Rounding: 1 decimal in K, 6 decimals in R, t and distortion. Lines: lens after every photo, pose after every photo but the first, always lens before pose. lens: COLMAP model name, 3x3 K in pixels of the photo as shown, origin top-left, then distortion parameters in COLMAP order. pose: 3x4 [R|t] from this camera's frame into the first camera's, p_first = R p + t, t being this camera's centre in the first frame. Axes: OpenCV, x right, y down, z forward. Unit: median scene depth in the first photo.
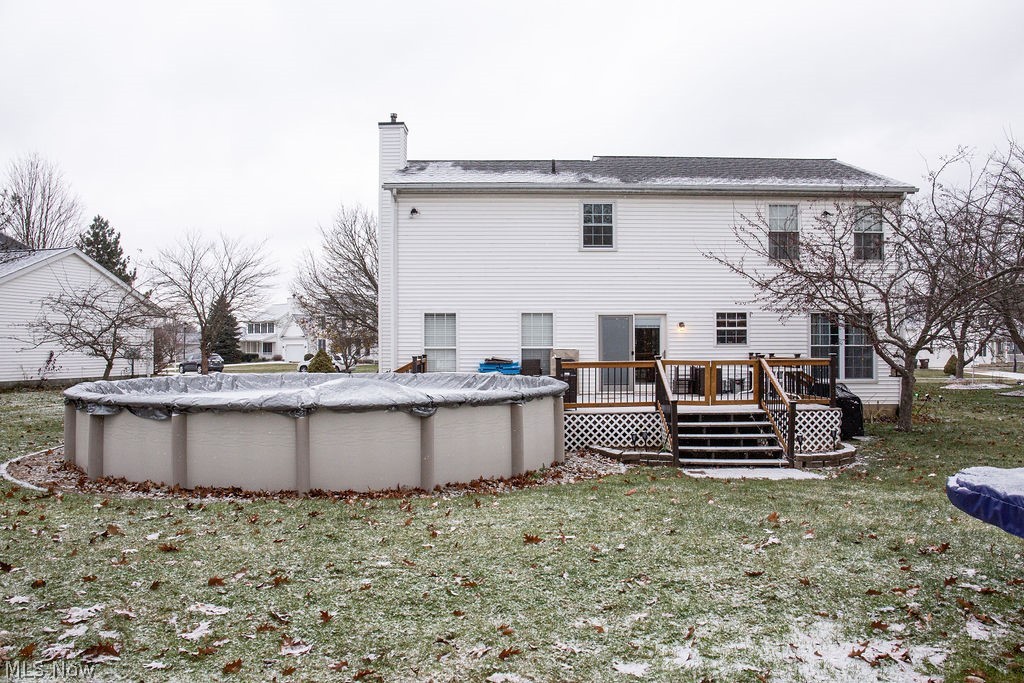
lens RADIAL K [[713.7, 0, 511.3], [0, 713.7, 339.6], [0, 0, 1]] dist [-0.066681, 0.030878]
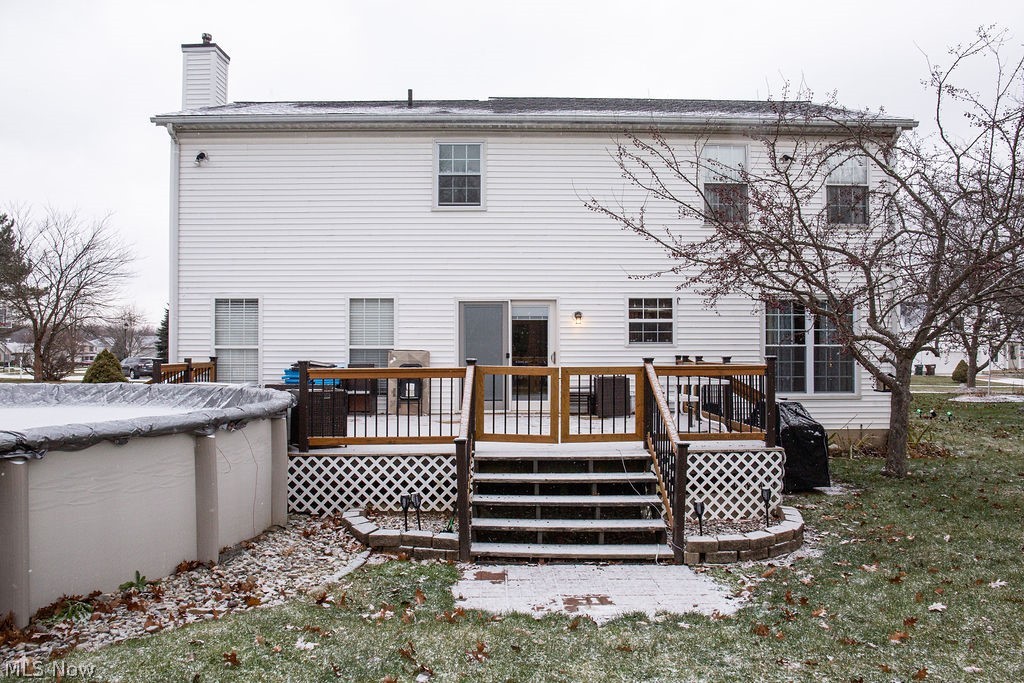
lens RADIAL K [[713.7, 0, 512.0], [0, 713.7, 340.0], [0, 0, 1]] dist [-0.066681, 0.030878]
pose [[0.999974, 0.002007, -0.006924, 0.182504], [-0.002049, 0.999979, -0.006133, 0.008002], [0.006912, 0.006147, 0.999957, 0.302034]]
